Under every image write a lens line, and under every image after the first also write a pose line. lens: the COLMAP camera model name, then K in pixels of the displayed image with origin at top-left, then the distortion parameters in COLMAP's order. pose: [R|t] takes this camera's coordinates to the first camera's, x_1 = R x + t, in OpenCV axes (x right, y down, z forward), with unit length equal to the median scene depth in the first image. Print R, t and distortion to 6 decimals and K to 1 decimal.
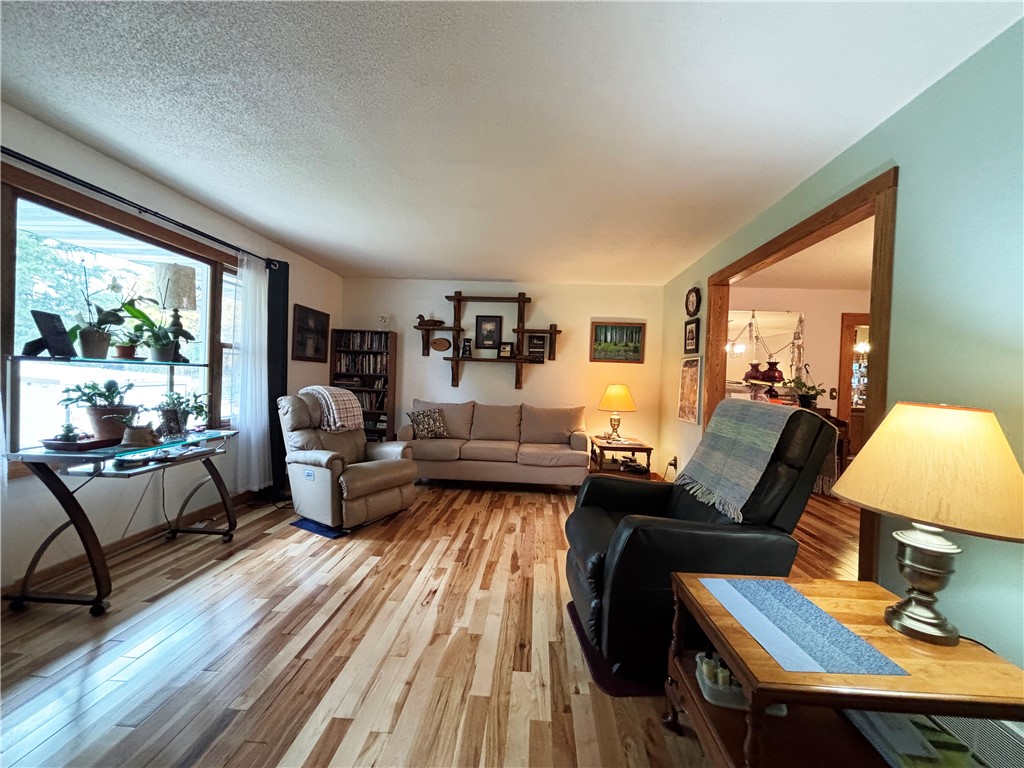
lens RADIAL K [[410.4, 0, 514.2], [0, 410.4, 378.4], [0, 0, 1]] dist [0.004288, -0.001139]
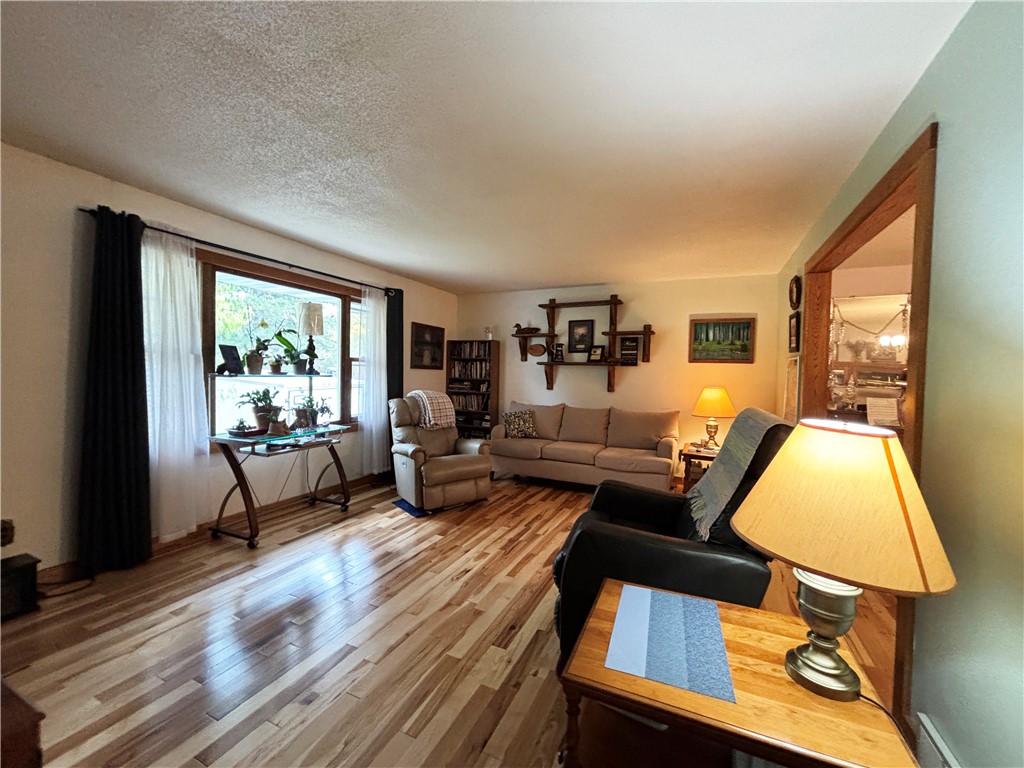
lens RADIAL K [[410.4, 0, 515.8], [0, 410.4, 378.2], [0, 0, 1]] dist [0.004288, -0.001139]
pose [[0.932801, -0.010758, -0.360232, 0.255604], [0.011255, 0.999936, -0.000719, -0.015738], [0.360217, -0.003384, 0.932862, -0.021989]]
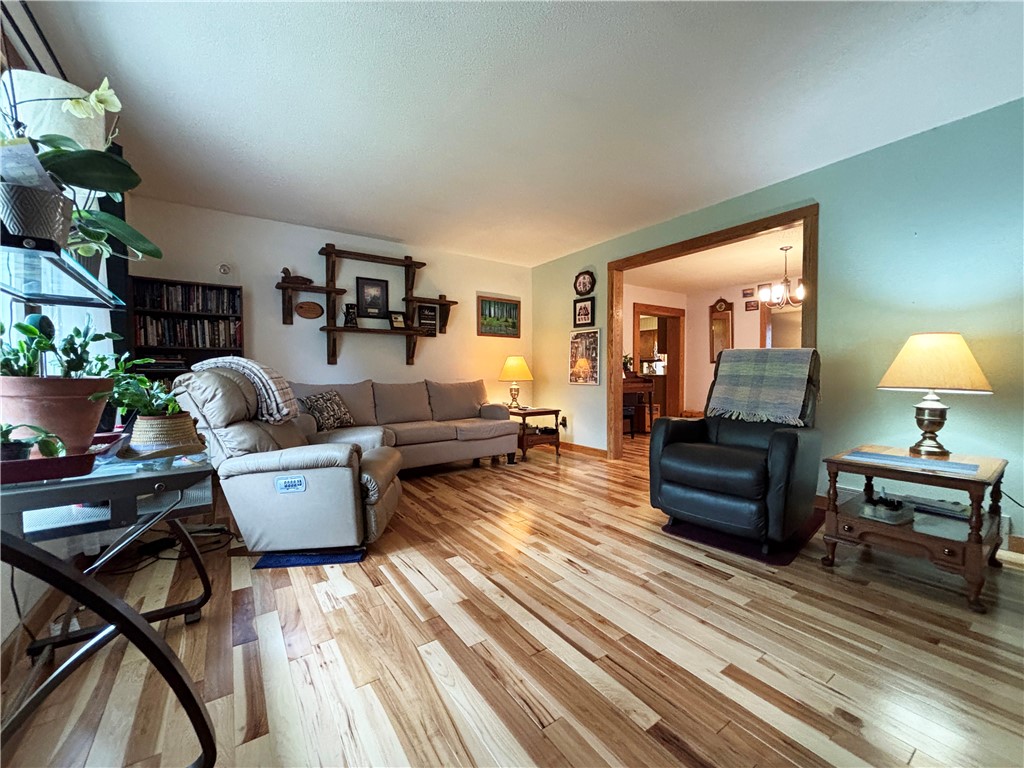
lens RADIAL K [[410.4, 0, 515.8], [0, 410.4, 381.7], [0, 0, 1]] dist [0.004288, -0.001139]
pose [[0.784546, -0.052688, 0.617828, -0.604644], [0.032261, 0.998502, 0.044185, 0.050474], [-0.619231, -0.014733, 0.785071, 0.254567]]
